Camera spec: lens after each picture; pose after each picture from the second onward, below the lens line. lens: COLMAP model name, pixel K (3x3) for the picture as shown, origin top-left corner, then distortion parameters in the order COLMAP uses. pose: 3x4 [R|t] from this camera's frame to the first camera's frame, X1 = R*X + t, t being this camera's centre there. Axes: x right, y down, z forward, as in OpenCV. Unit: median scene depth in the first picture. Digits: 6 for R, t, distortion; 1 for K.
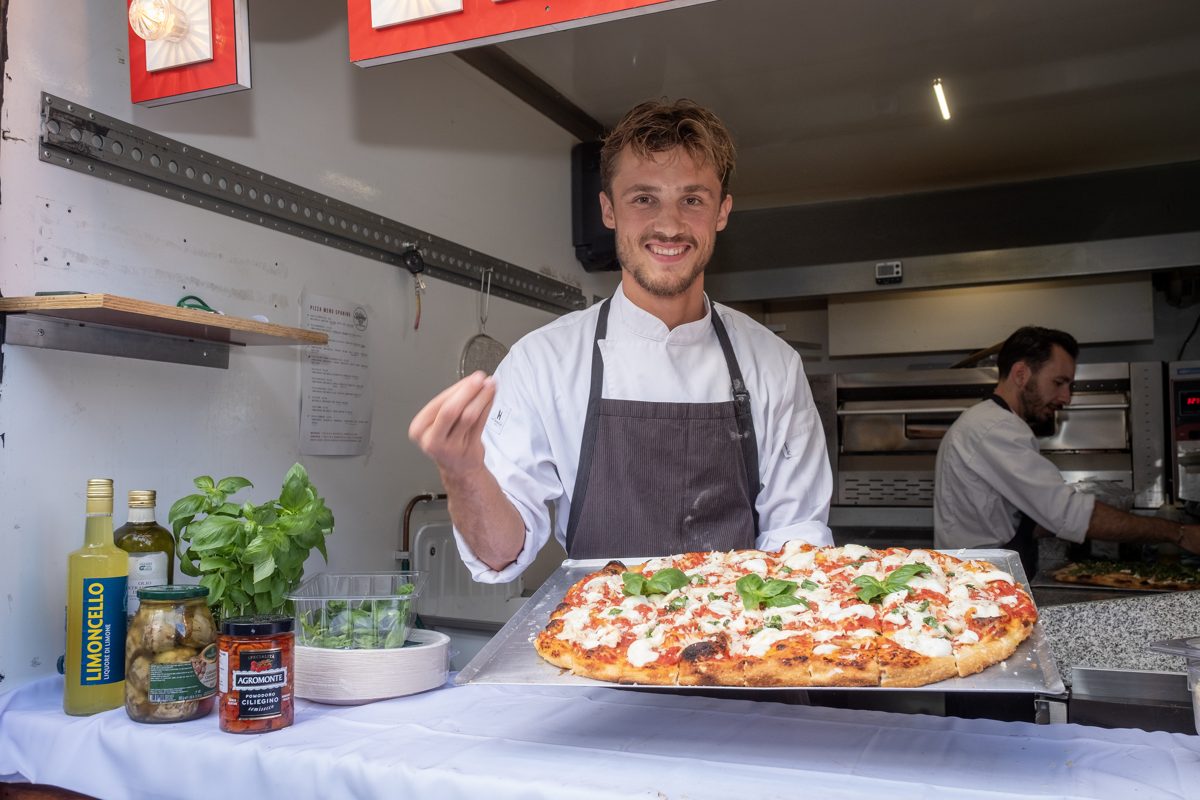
lens RADIAL K [[993.3, 0, 558.7], [0, 993.3, 420.2], [0, 0, 1]] dist [-0.010691, 0.003742]
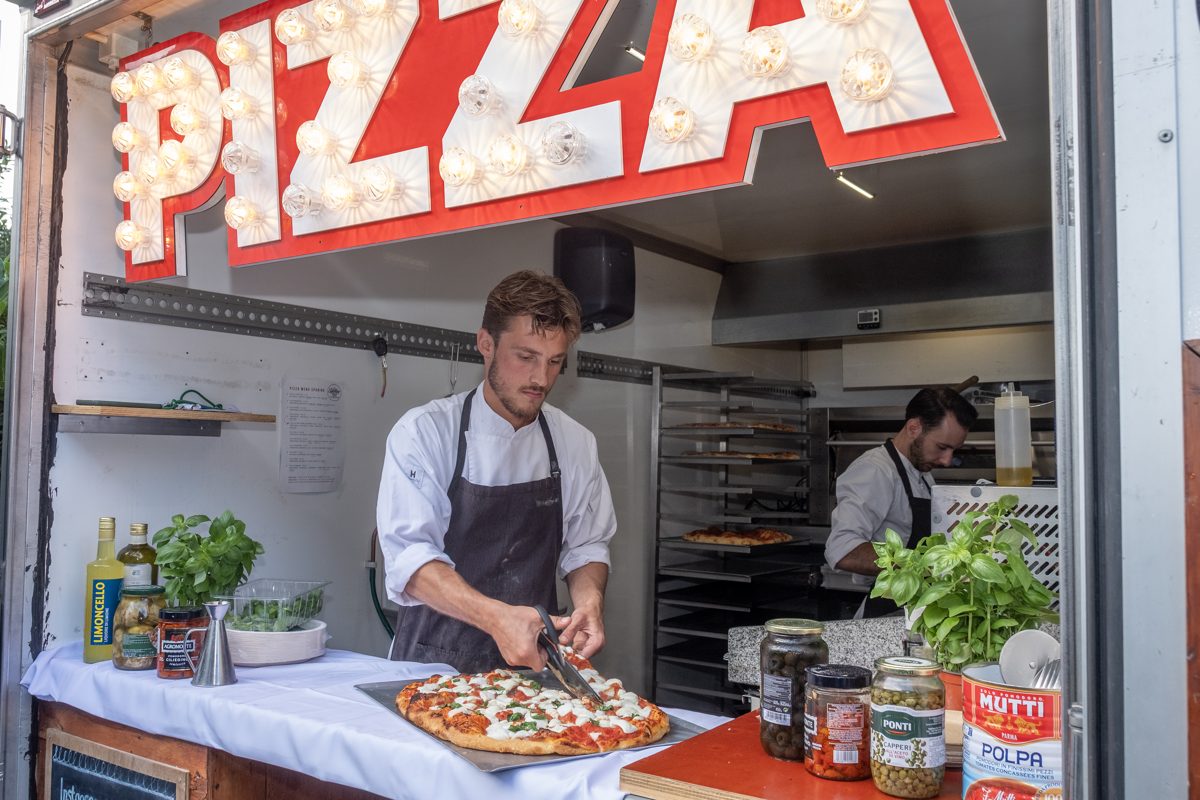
lens RADIAL K [[1025.6, 0, 600.0], [0, 1025.6, 400.0], [0, 0, 1]] dist [-0.005067, -0.015875]
pose [[0.977909, 0.000934, -0.209030, 0.565058], [-0.001689, 0.999993, -0.003436, -0.107622], [0.209025, 0.003713, 0.977903, -0.388120]]
